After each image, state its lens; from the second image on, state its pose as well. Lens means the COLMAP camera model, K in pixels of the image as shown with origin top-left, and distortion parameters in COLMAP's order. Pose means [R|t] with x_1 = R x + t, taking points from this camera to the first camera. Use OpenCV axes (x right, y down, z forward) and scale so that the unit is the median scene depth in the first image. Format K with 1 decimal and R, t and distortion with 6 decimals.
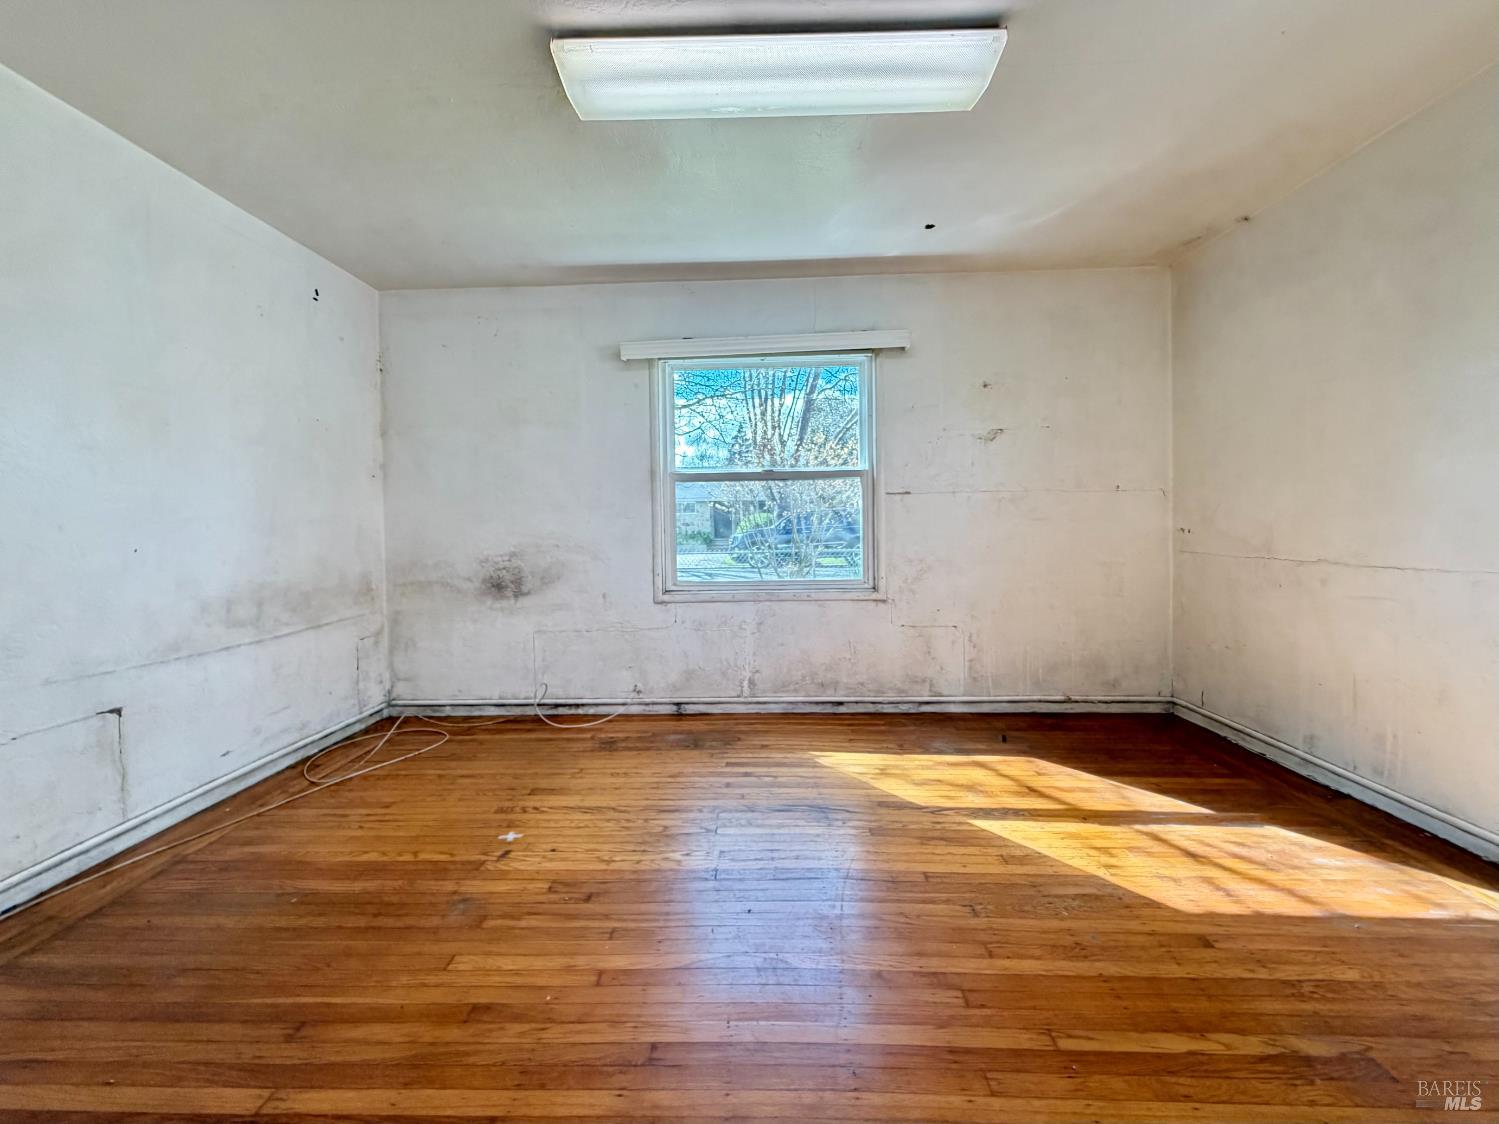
lens RADIAL K [[620.3, 0, 754.7], [0, 620.3, 546.8], [0, 0, 1]] dist [-0.000676, -0.000668]
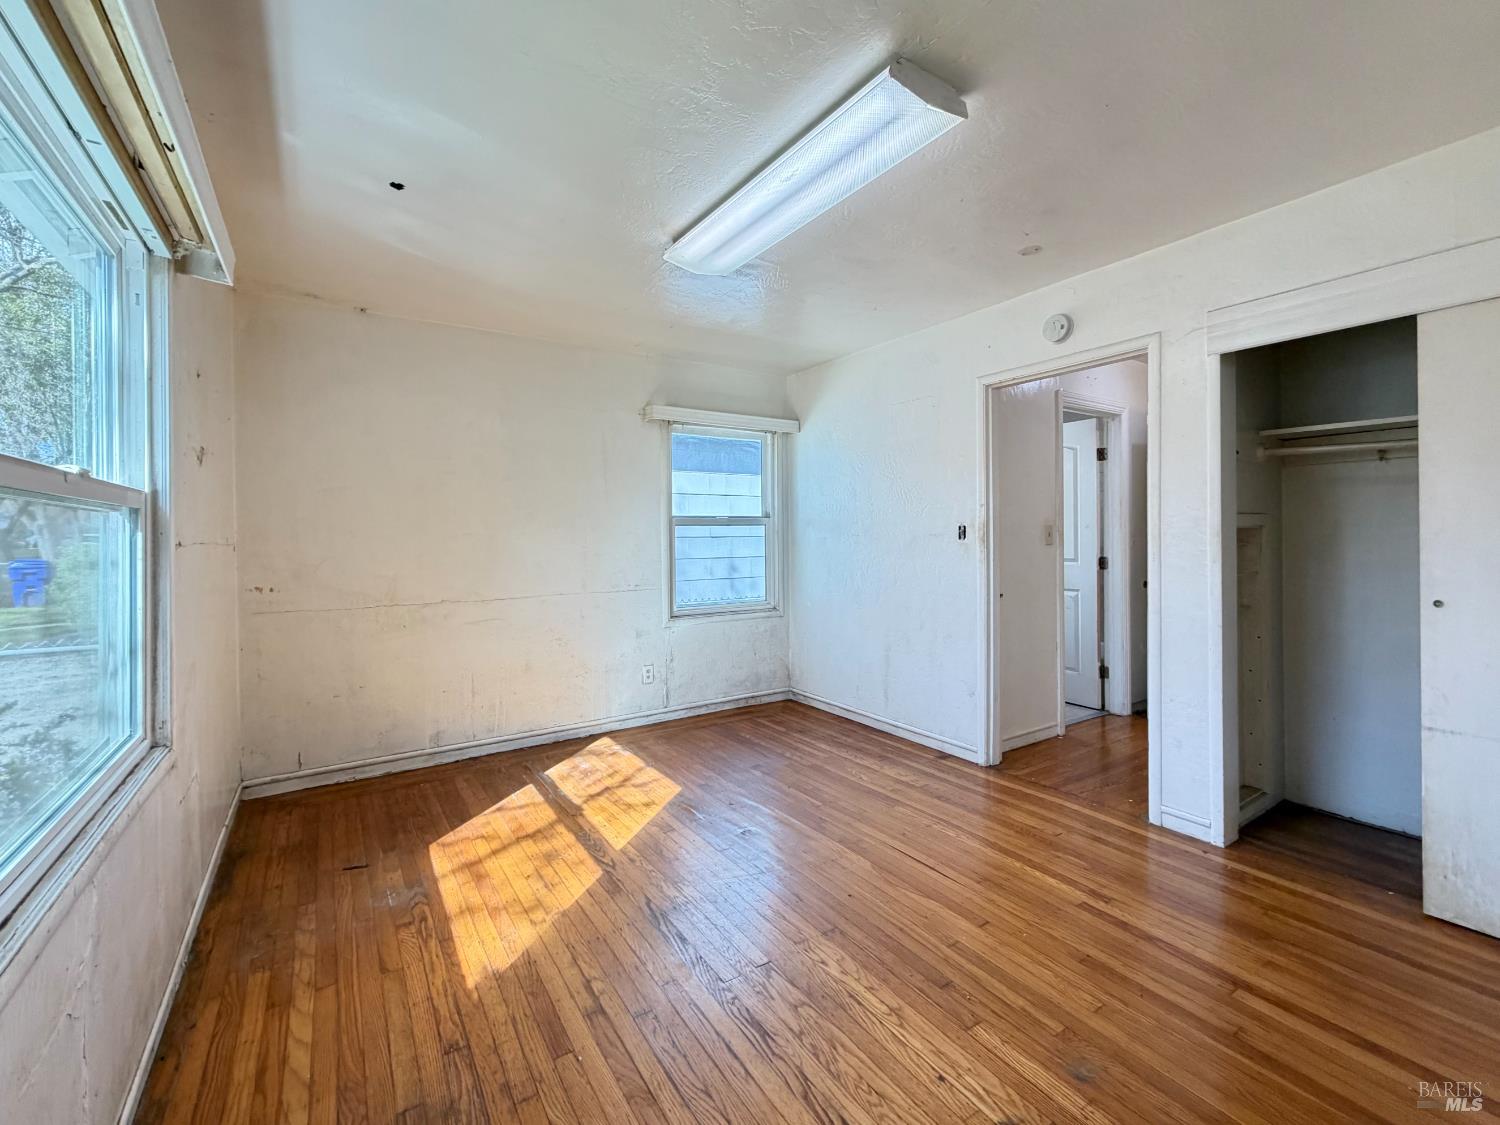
lens RADIAL K [[641.4, 0, 744.1], [0, 641.4, 551.2], [0, 0, 1]] dist [-0.002846, 0.000862]
pose [[-0.557947, 0.000426, 0.829876, -0.575822], [0.052067, 0.998048, 0.034493, -0.093127], [-0.828242, 0.062455, -0.556880, 1.118520]]
